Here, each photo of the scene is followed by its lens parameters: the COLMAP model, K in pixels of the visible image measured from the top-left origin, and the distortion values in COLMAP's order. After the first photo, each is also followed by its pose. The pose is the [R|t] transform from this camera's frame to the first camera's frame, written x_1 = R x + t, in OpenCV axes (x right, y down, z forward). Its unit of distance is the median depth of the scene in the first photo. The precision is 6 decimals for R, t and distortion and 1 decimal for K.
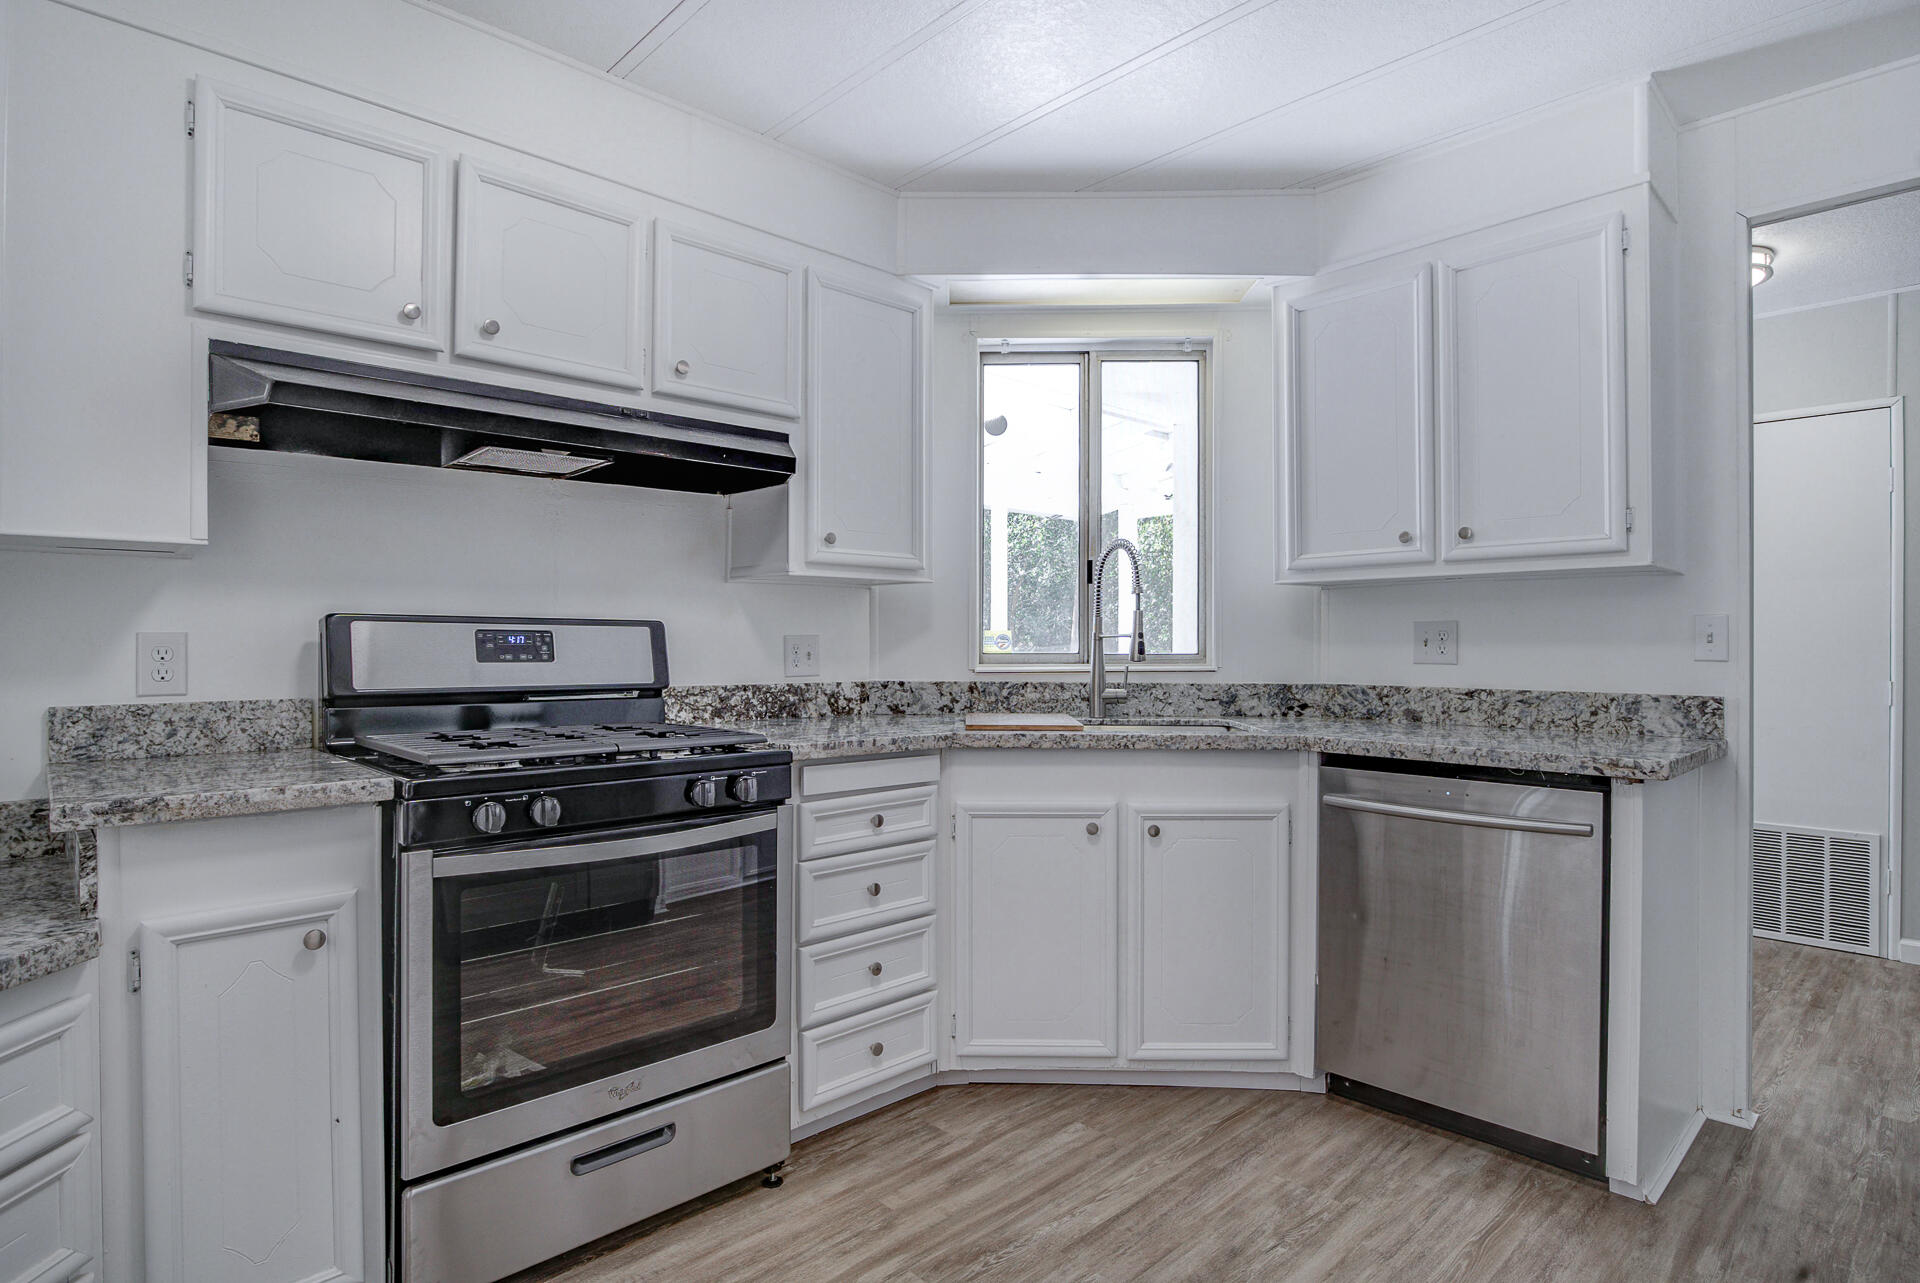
lens RADIAL K [[997.1, 0, 952.1], [0, 997.1, 639.7], [0, 0, 1]] dist [-0.022885, 0.002488]
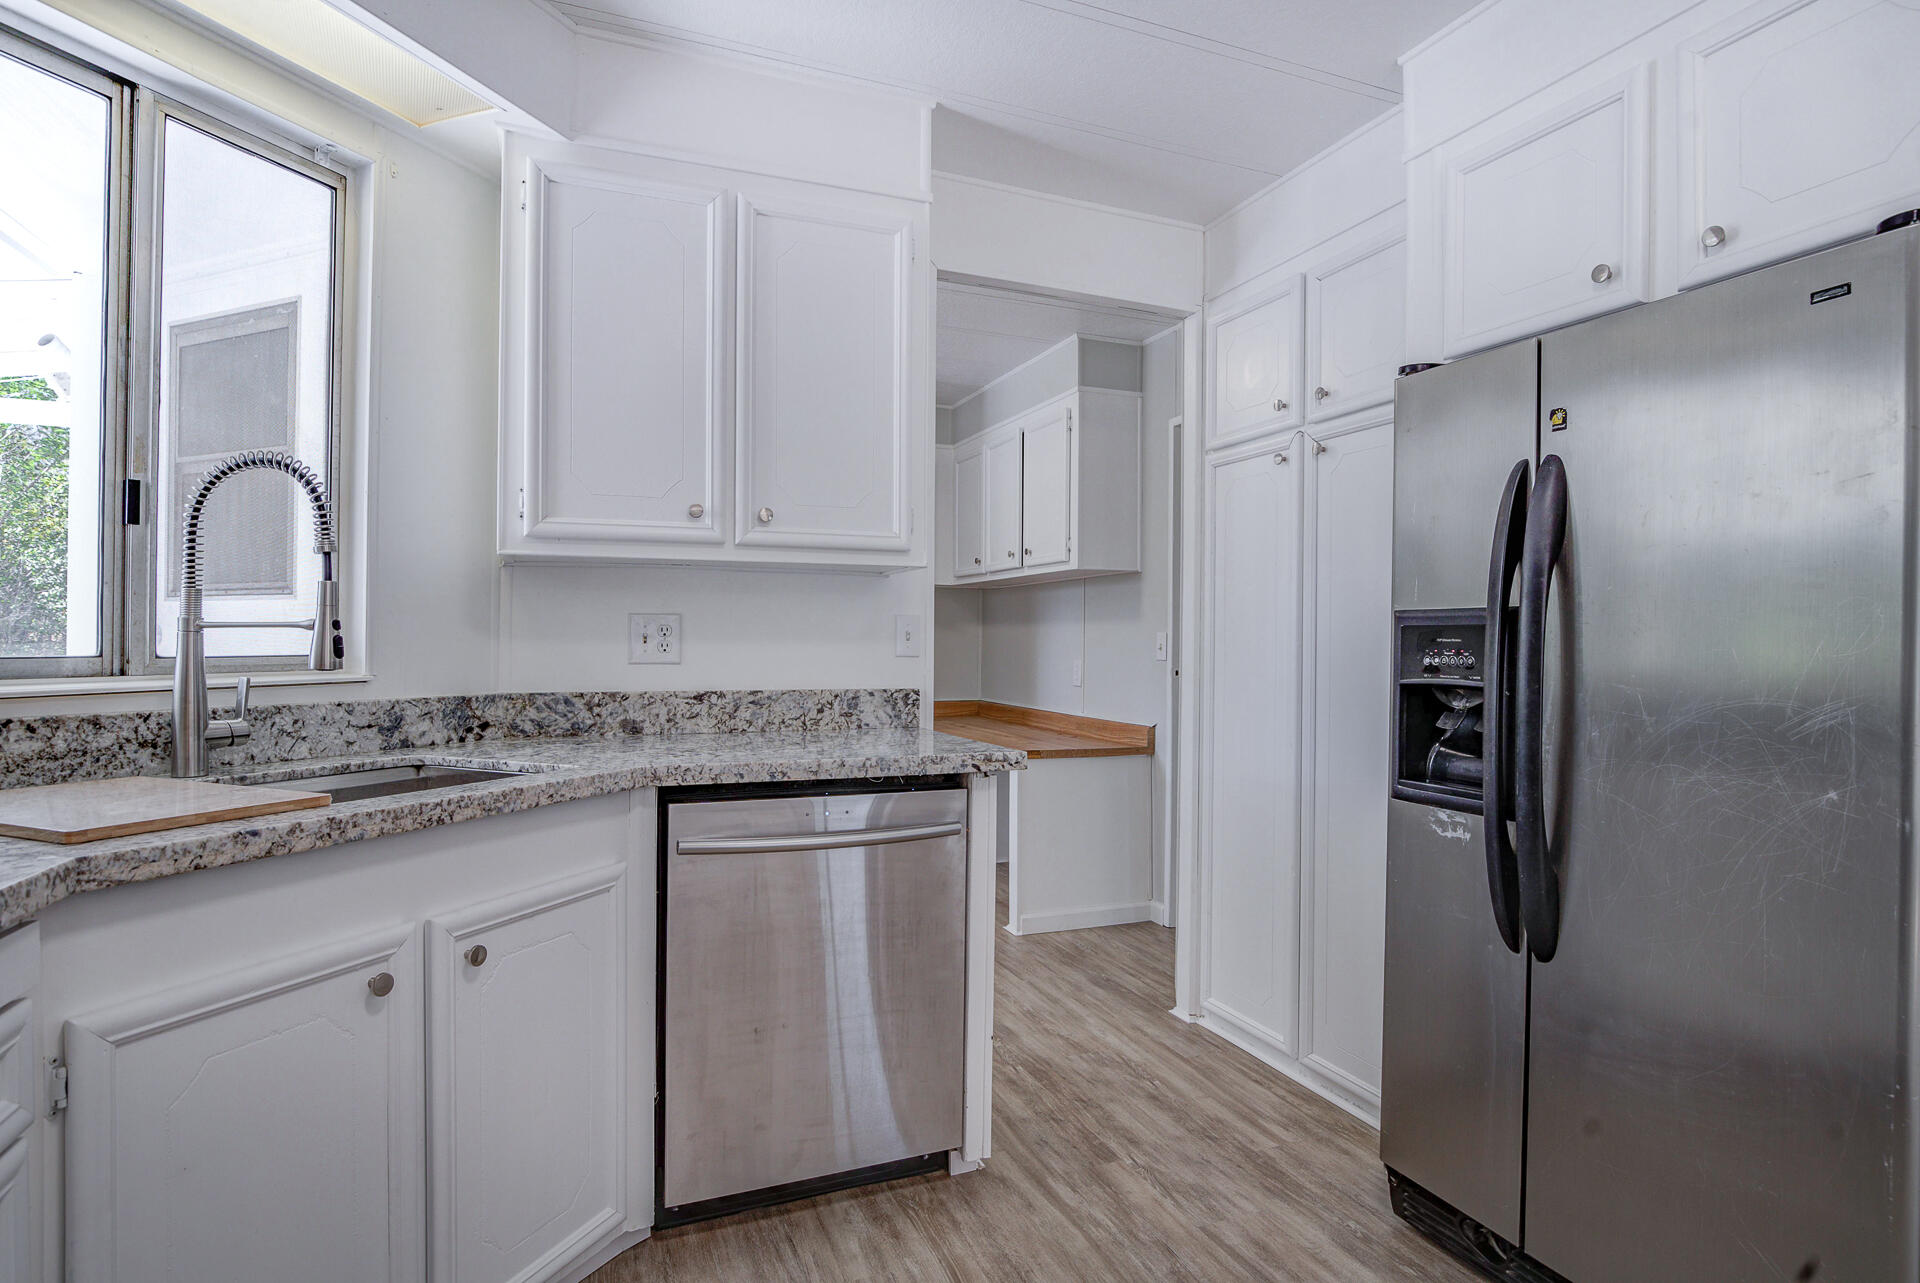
lens RADIAL K [[997.5, 0, 960.0], [0, 997.5, 641.5], [0, 0, 1]] dist [-0.024276, 0.003033]
pose [[0.360079, 0.000550, 0.932922, -0.211714], [-0.008725, 0.999958, 0.002778, 0.000701], [-0.932881, -0.009140, 0.360069, 0.451952]]
